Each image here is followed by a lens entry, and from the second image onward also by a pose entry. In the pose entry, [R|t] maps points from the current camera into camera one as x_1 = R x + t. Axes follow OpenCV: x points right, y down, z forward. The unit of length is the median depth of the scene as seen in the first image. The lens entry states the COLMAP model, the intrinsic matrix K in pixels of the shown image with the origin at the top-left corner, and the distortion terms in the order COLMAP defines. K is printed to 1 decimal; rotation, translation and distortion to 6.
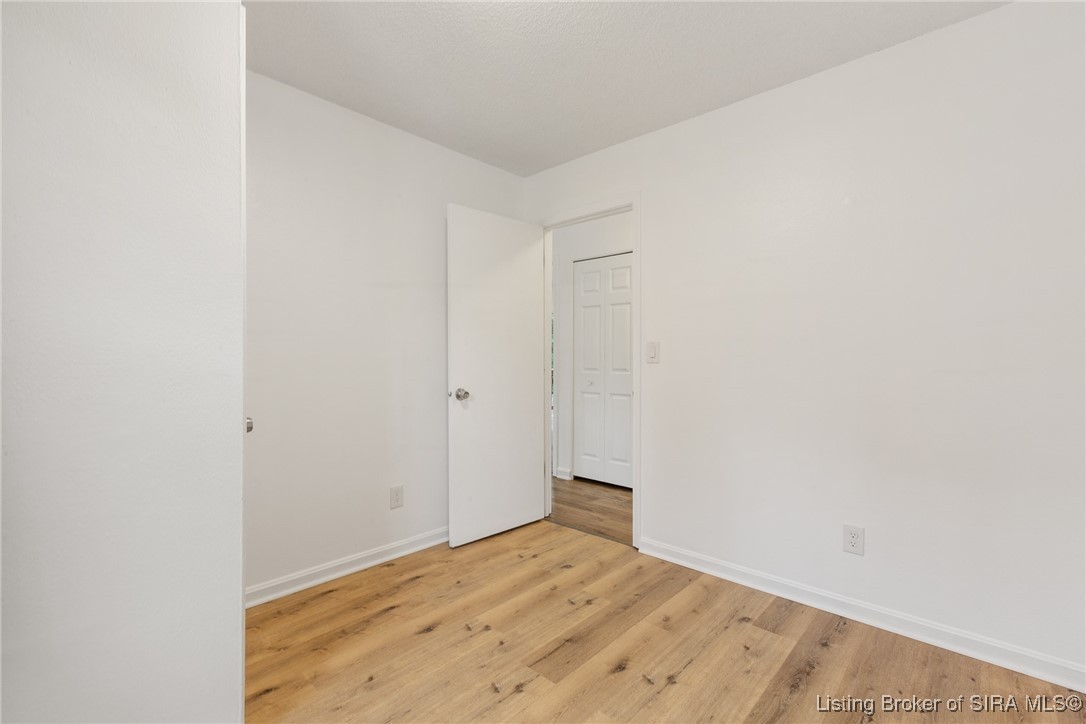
lens RADIAL K [[486.3, 0, 543.7], [0, 486.3, 356.3], [0, 0, 1]] dist [-0.002146, -0.000601]
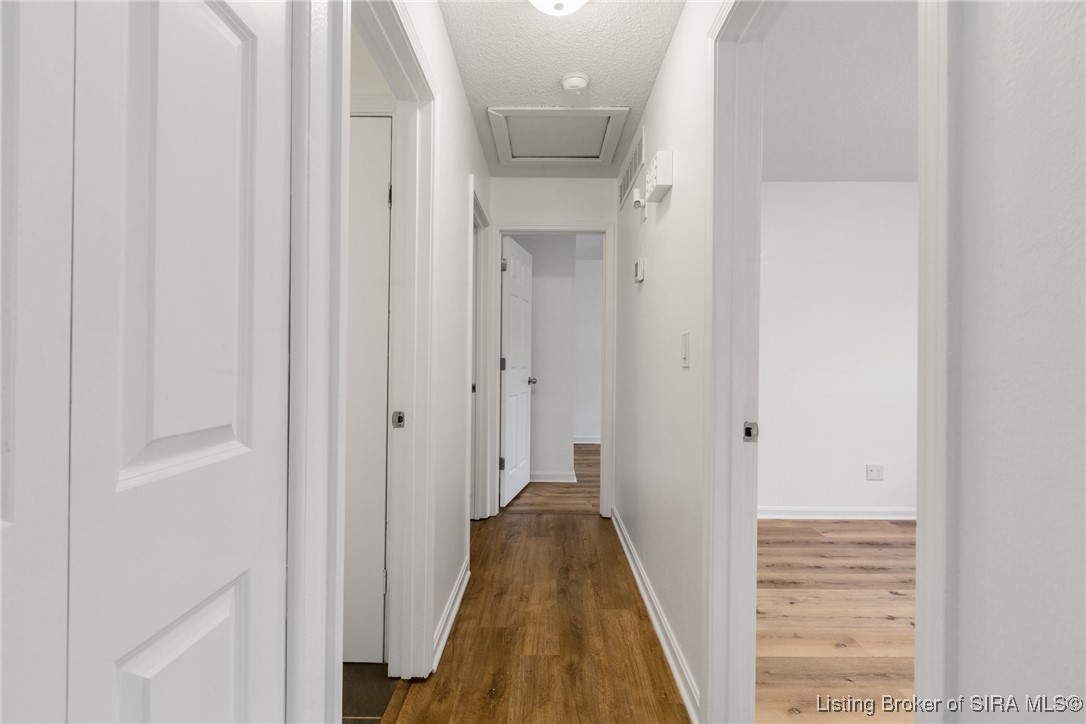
lens RADIAL K [[486.3, 0, 543.7], [0, 486.3, 356.3], [0, 0, 1]] dist [-0.002146, -0.000601]
pose [[-0.678913, -0.004706, 0.734204, -0.044573], [-0.011327, 0.999928, -0.004065, 0.004809], [-0.734132, -0.011076, -0.678917, 2.423522]]
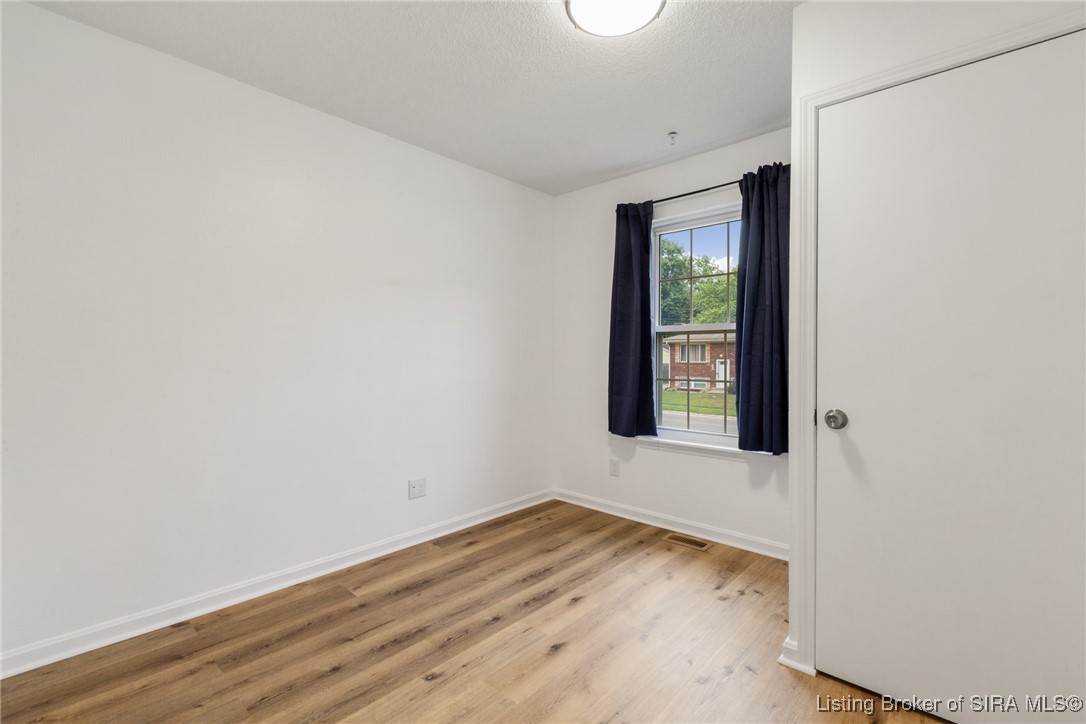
lens RADIAL K [[486.3, 0, 543.7], [0, 486.3, 356.3], [0, 0, 1]] dist [-0.002146, -0.000601]
pose [[-0.999999, 0.001183, -0.000948, 0.051701], [0.001187, 0.999988, -0.004751, 0.002604], [0.000942, -0.004752, -0.999988, 1.771238]]
